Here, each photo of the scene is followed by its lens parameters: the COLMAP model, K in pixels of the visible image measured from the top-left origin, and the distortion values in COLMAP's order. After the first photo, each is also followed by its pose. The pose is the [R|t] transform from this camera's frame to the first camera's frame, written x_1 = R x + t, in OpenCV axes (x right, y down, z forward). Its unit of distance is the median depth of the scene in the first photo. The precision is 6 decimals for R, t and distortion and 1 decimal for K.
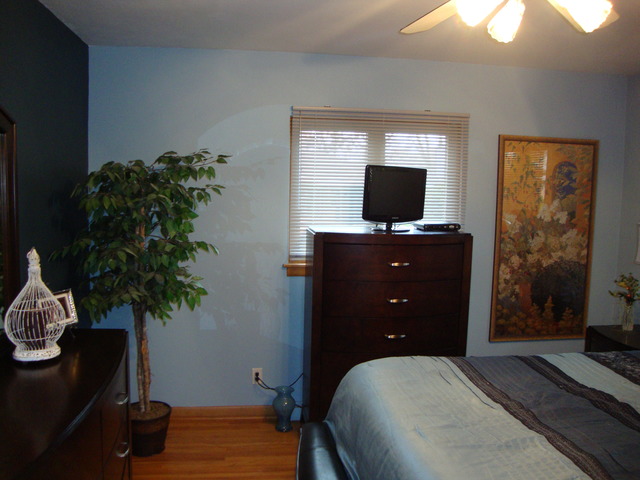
lens RADIAL K [[576.6, 0, 320.0], [0, 576.6, 240.0], [0, 0, 1]] dist [-0.193418, 0.196984]
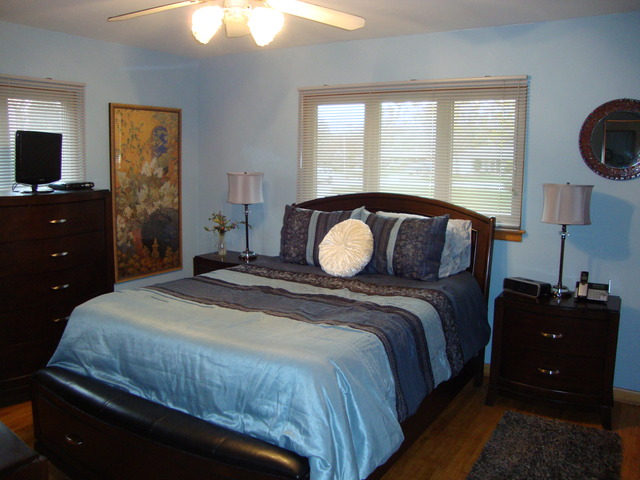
lens RADIAL K [[576.6, 0, 320.0], [0, 576.6, 240.0], [0, 0, 1]] dist [-0.193418, 0.196984]
pose [[0.643626, -0.124859, 0.755087, -0.289525], [0.070803, 0.992086, 0.103697, 0.002113], [-0.762058, -0.013279, 0.647372, -0.061744]]
